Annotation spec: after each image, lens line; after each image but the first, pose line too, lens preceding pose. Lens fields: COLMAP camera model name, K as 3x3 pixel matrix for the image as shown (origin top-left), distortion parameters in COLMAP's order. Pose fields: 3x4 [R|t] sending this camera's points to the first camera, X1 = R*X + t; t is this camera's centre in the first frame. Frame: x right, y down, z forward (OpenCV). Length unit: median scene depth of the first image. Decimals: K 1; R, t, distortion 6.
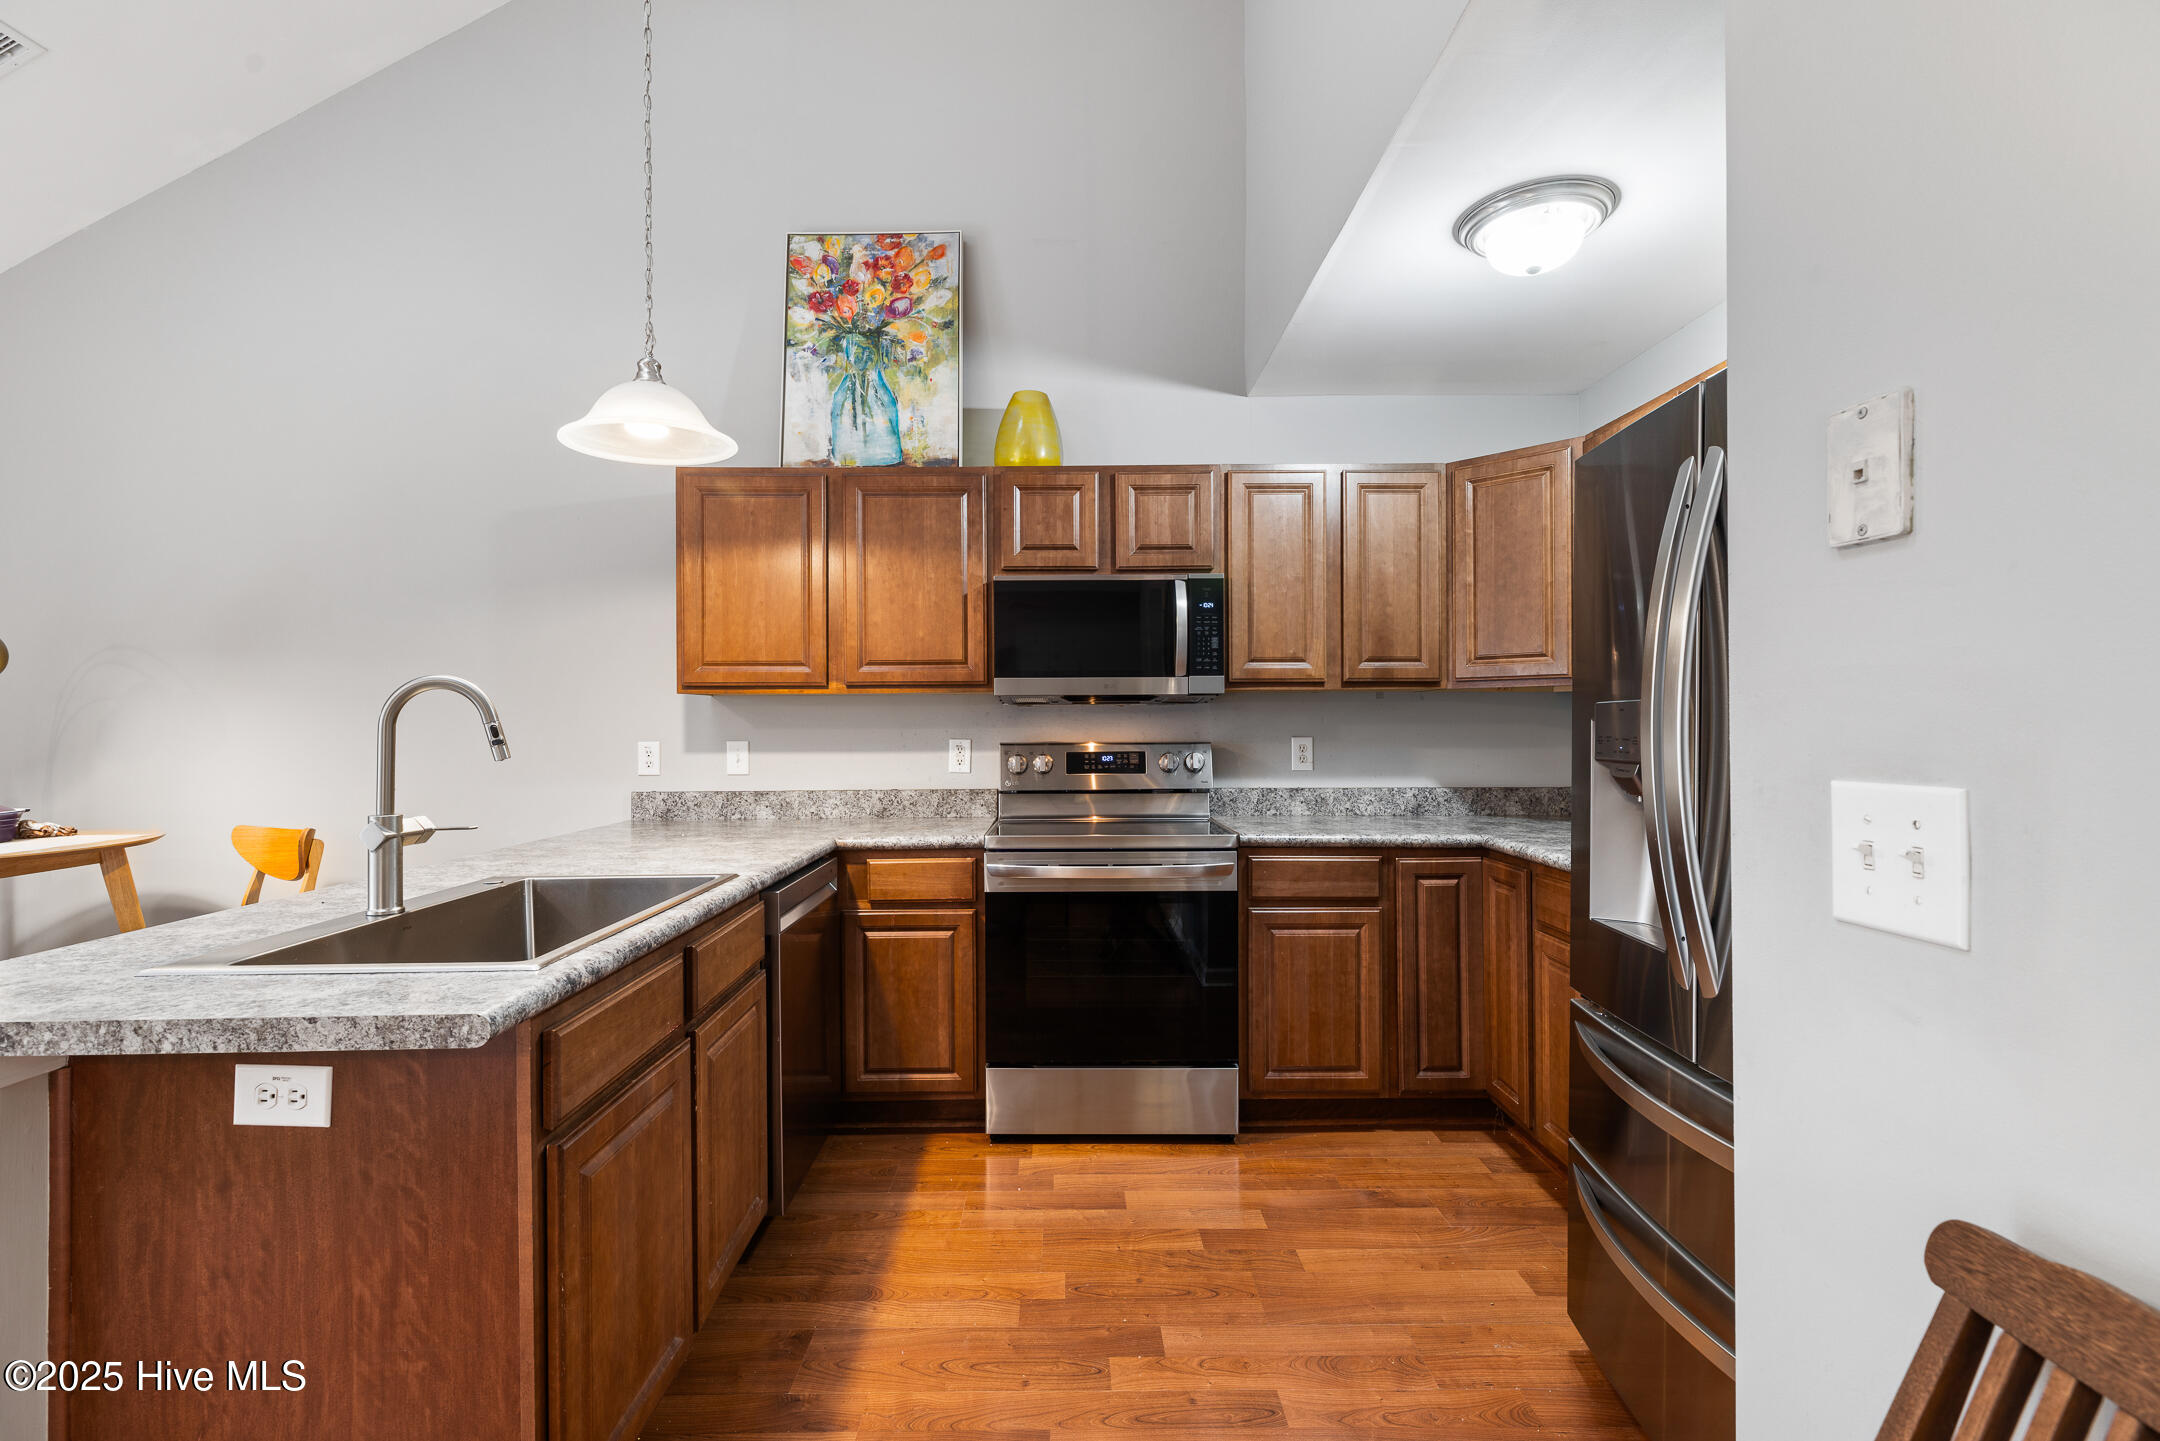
lens RADIAL K [[970.1, 0, 1064.8], [0, 970.1, 718.1], [0, 0, 1]] dist [0.007393, -0.000313]
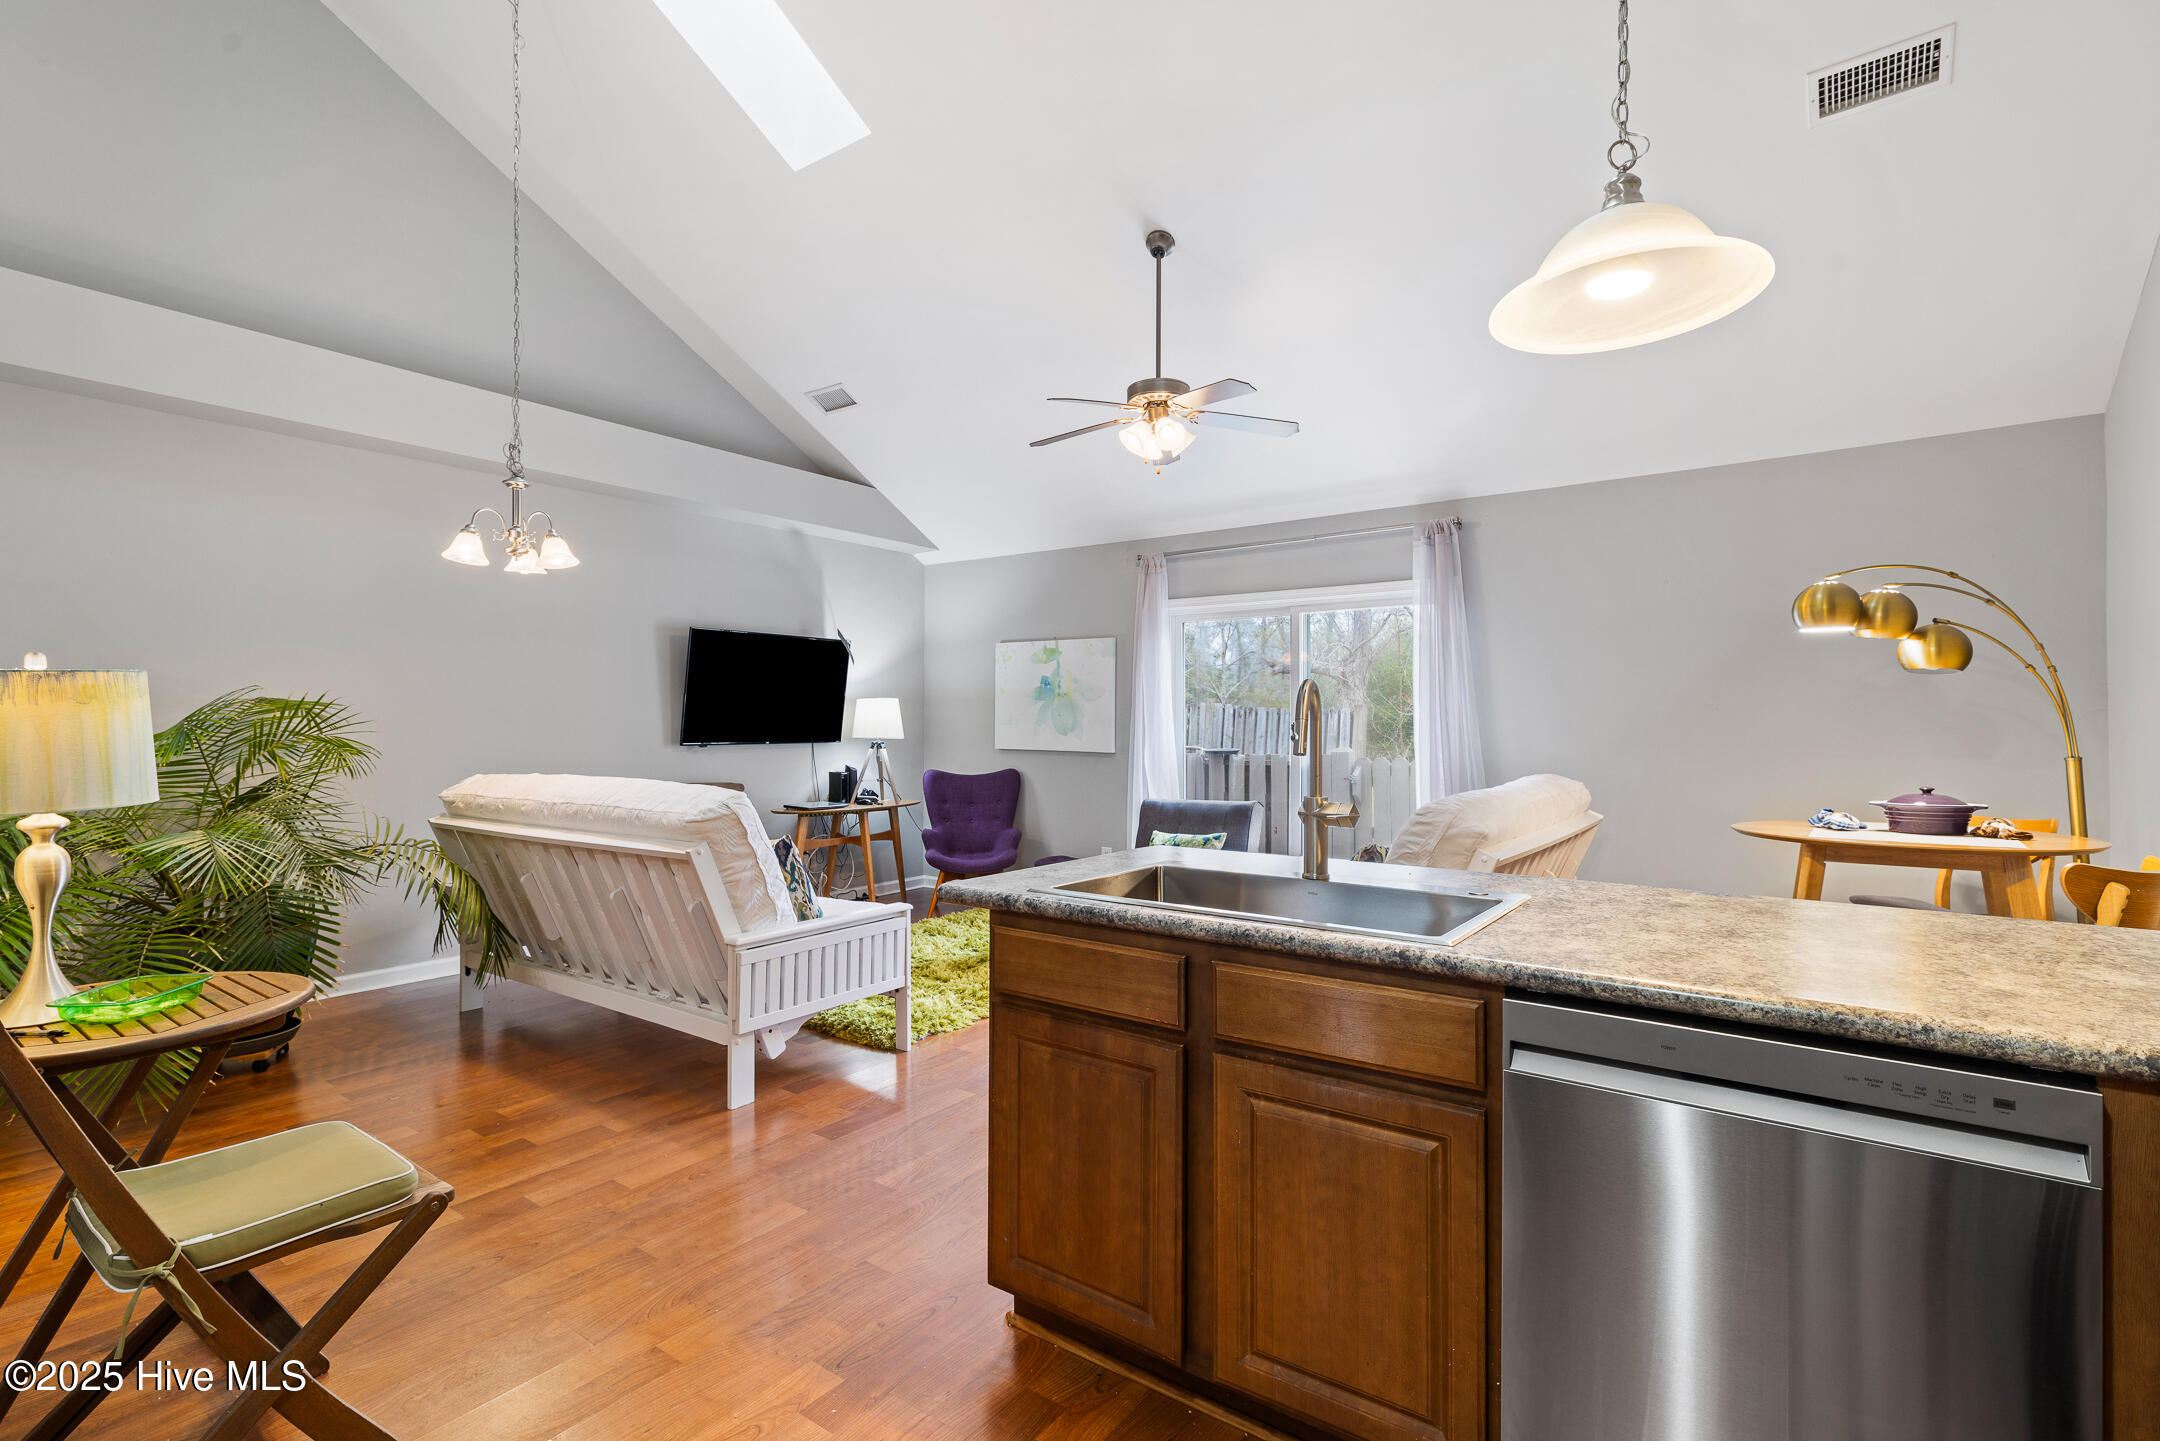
lens RADIAL K [[989.8, 0, 1064.7], [0, 989.8, 712.8], [0, 0, 1]] dist [0.003749, -0.001076]
pose [[-0.594234, 0.000065, -0.804292, 0.263721], [0.007932, 0.999952, -0.005780, -0.000697], [0.804253, -0.009815, -0.594206, 0.821610]]
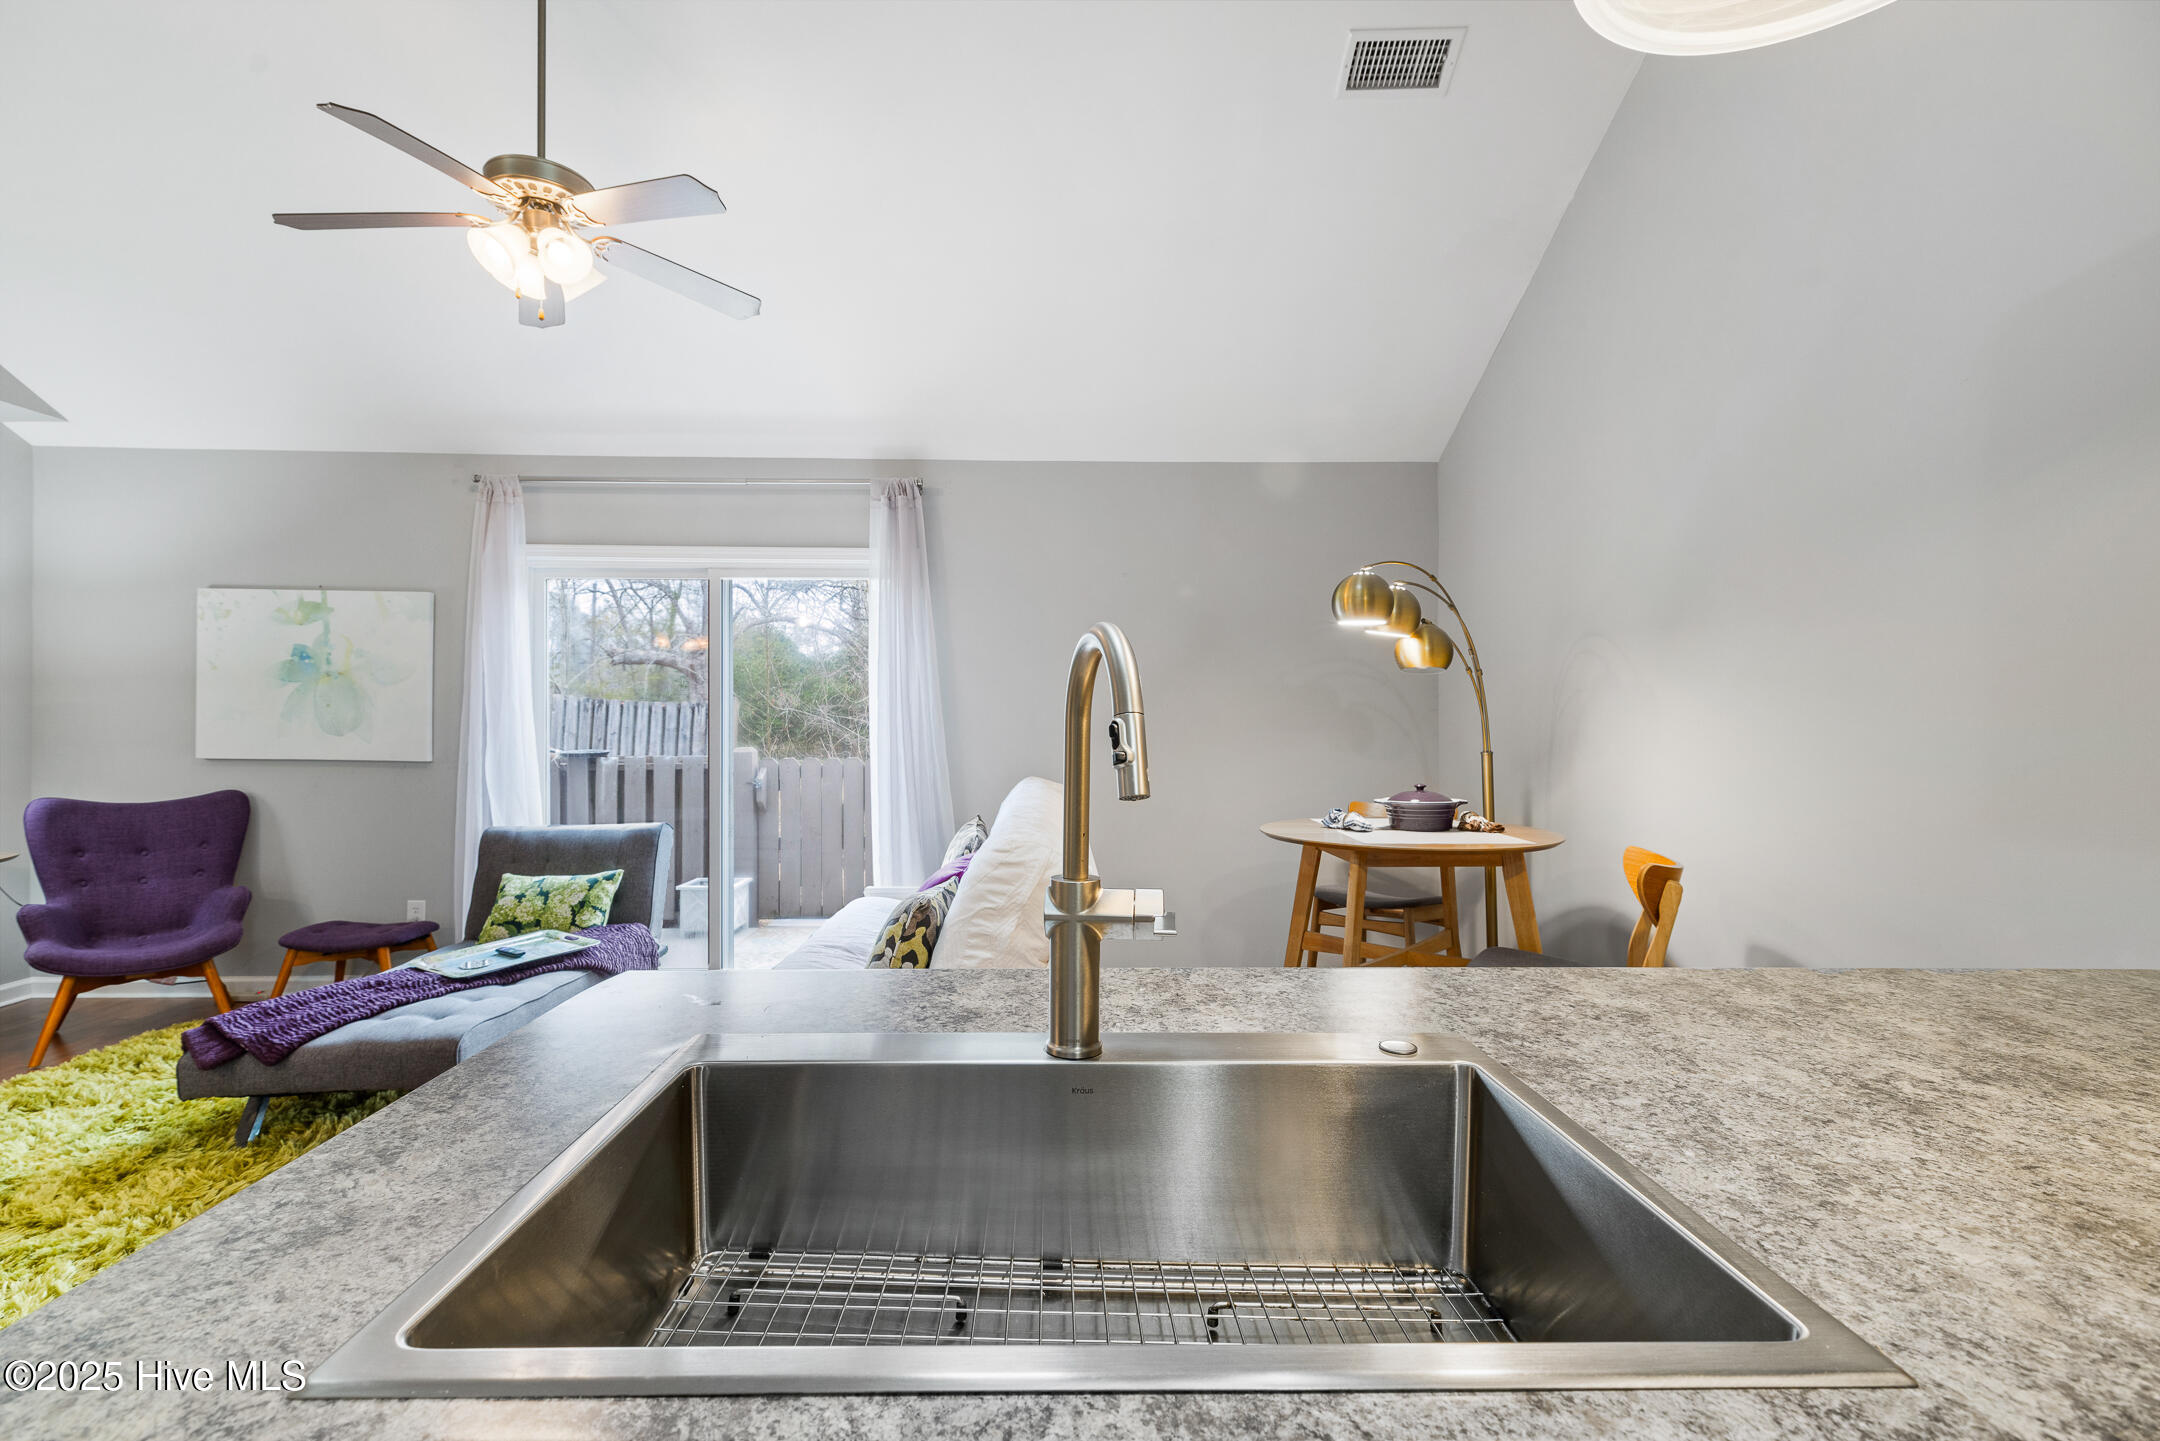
lens RADIAL K [[970.1, 0, 1061.3], [0, 970.1, 717.9], [0, 0, 1]] dist [0.007393, -0.000313]
pose [[0.014265, 0.007314, -0.999872, -0.068032], [0.000484, 0.999973, 0.007322, 0.000087], [0.999898, -0.000588, 0.014261, 0.549586]]
